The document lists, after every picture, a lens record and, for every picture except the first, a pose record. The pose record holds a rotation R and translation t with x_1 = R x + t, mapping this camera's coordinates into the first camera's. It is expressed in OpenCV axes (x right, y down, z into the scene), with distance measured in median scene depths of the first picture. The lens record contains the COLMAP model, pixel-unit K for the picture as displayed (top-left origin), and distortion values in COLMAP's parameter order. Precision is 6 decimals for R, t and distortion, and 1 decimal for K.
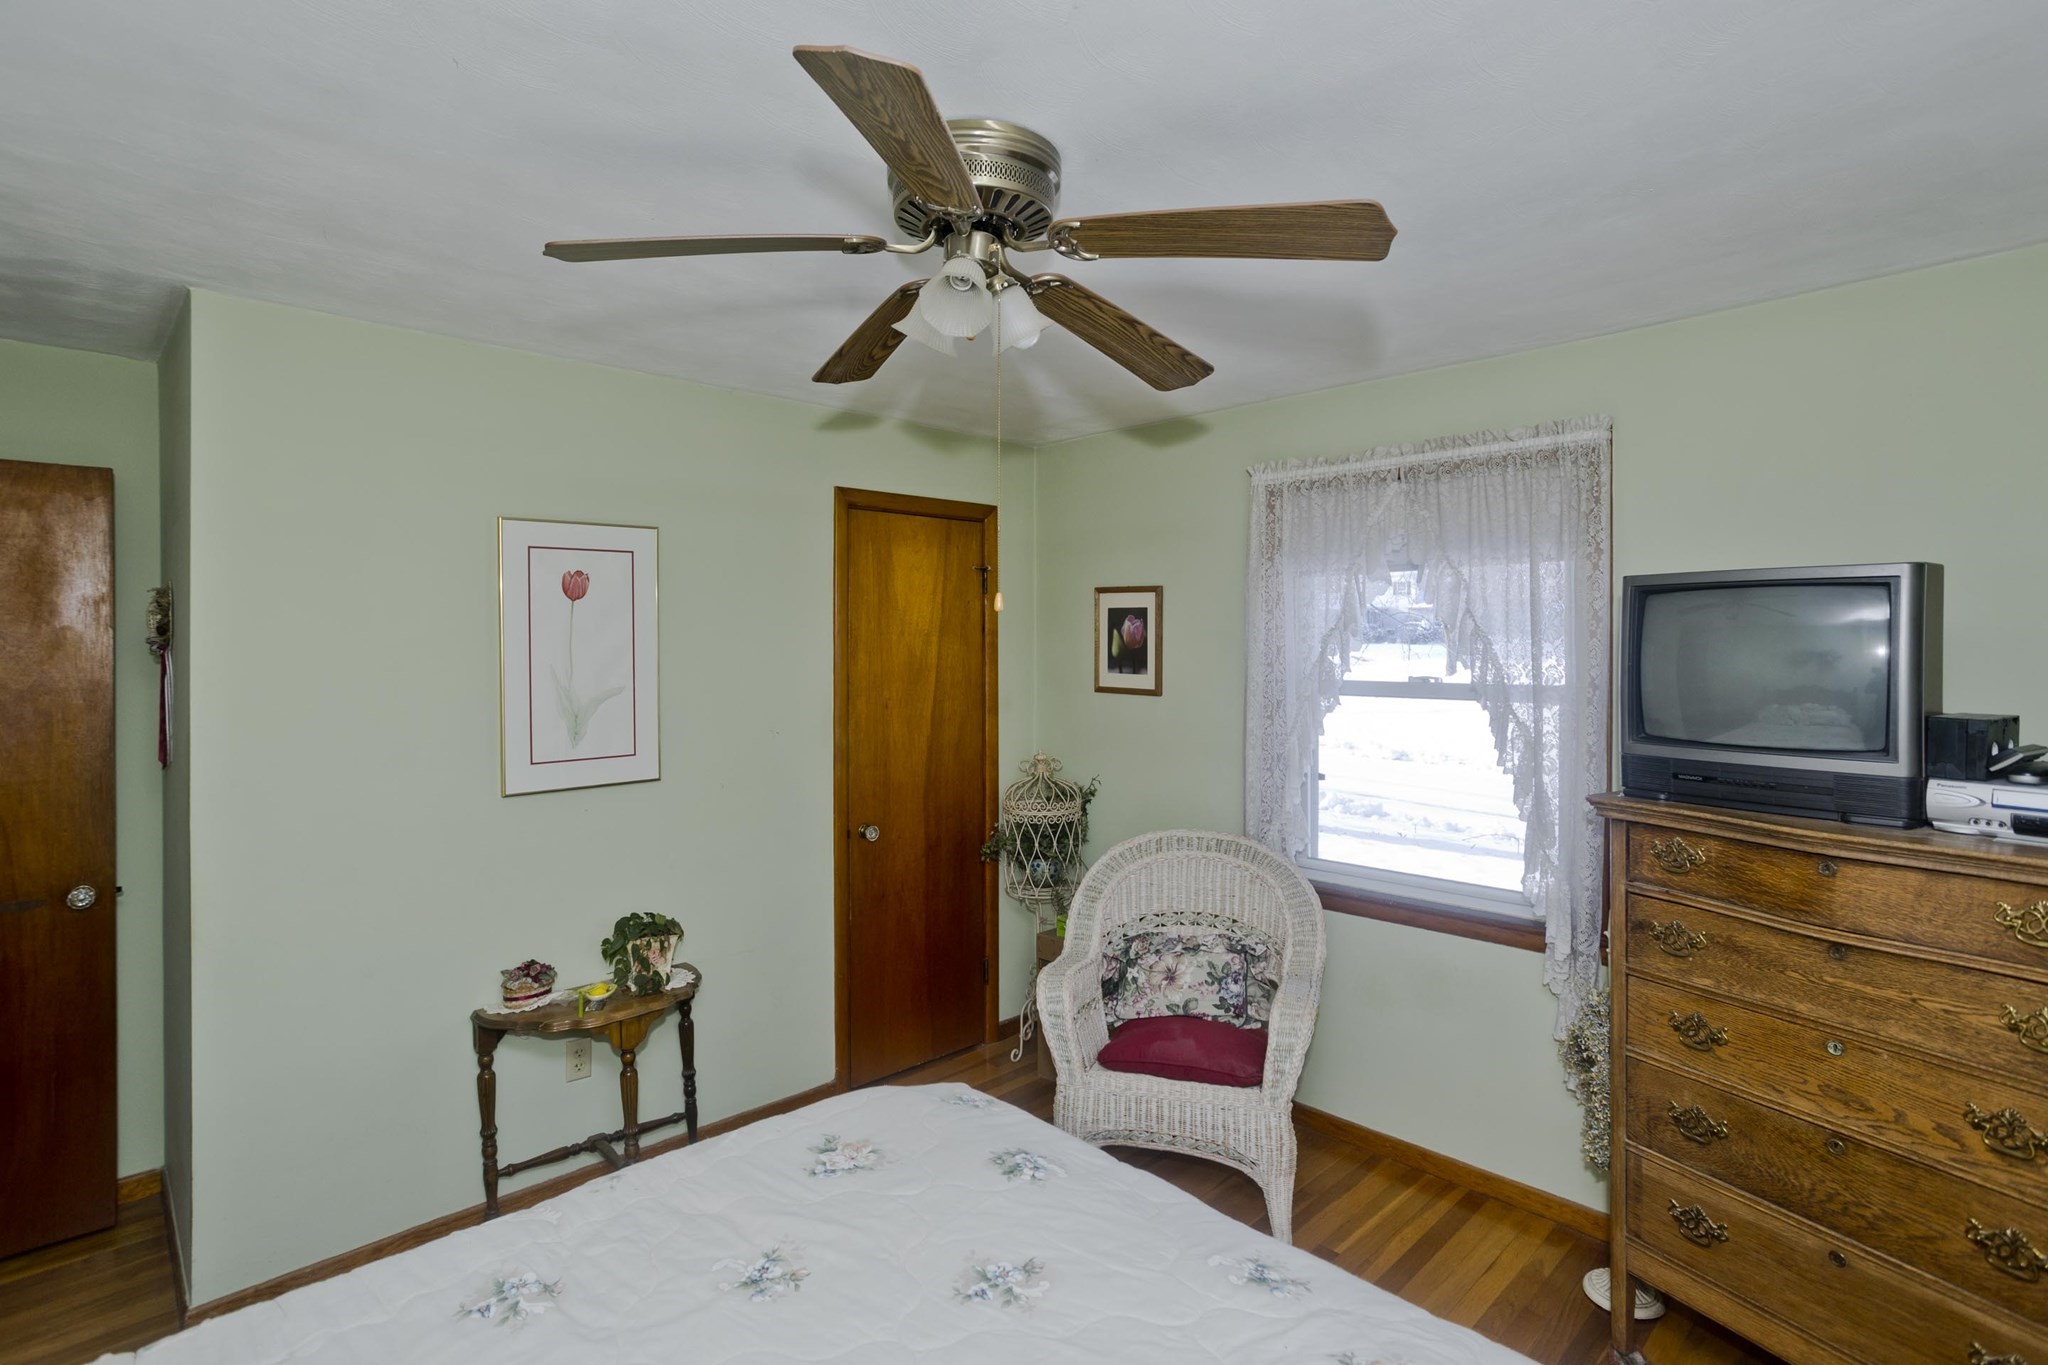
lens RADIAL K [[1016.7, 0, 1022.3], [0, 1016.7, 643.1], [0, 0, 1]] dist [-0.050853, 0.033557]
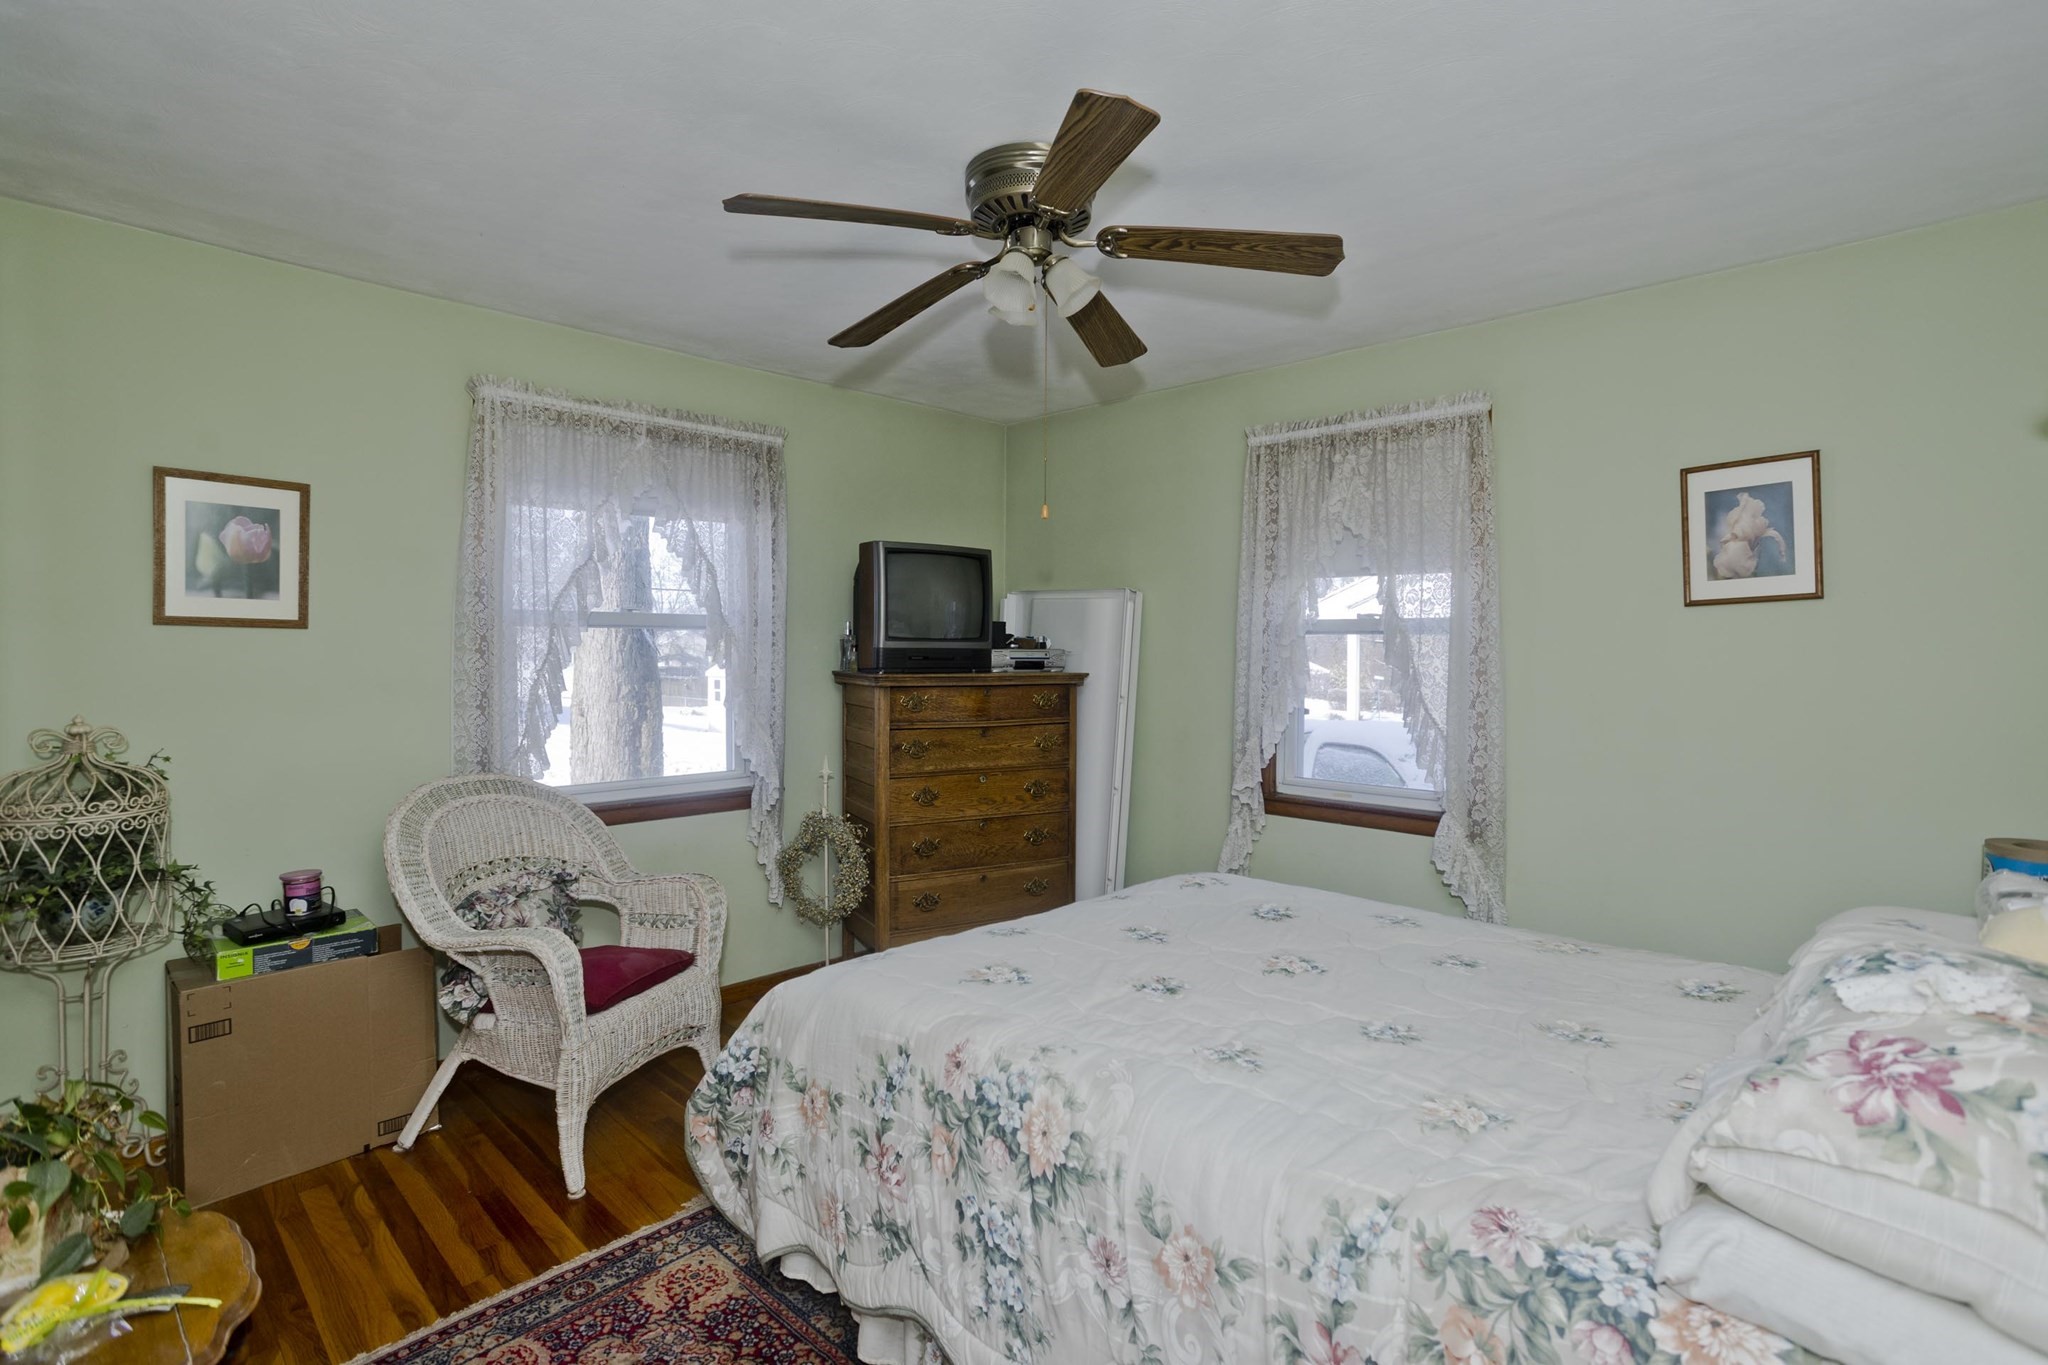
lens RADIAL K [[1016.7, 0, 1022.3], [0, 1016.7, 643.1], [0, 0, 1]] dist [-0.050853, 0.033557]
pose [[-0.040819, 0.008046, 0.999134, -0.758890], [-0.001612, 0.999966, -0.008119, 0.081469], [-0.999165, -0.001942, -0.040805, 0.581673]]
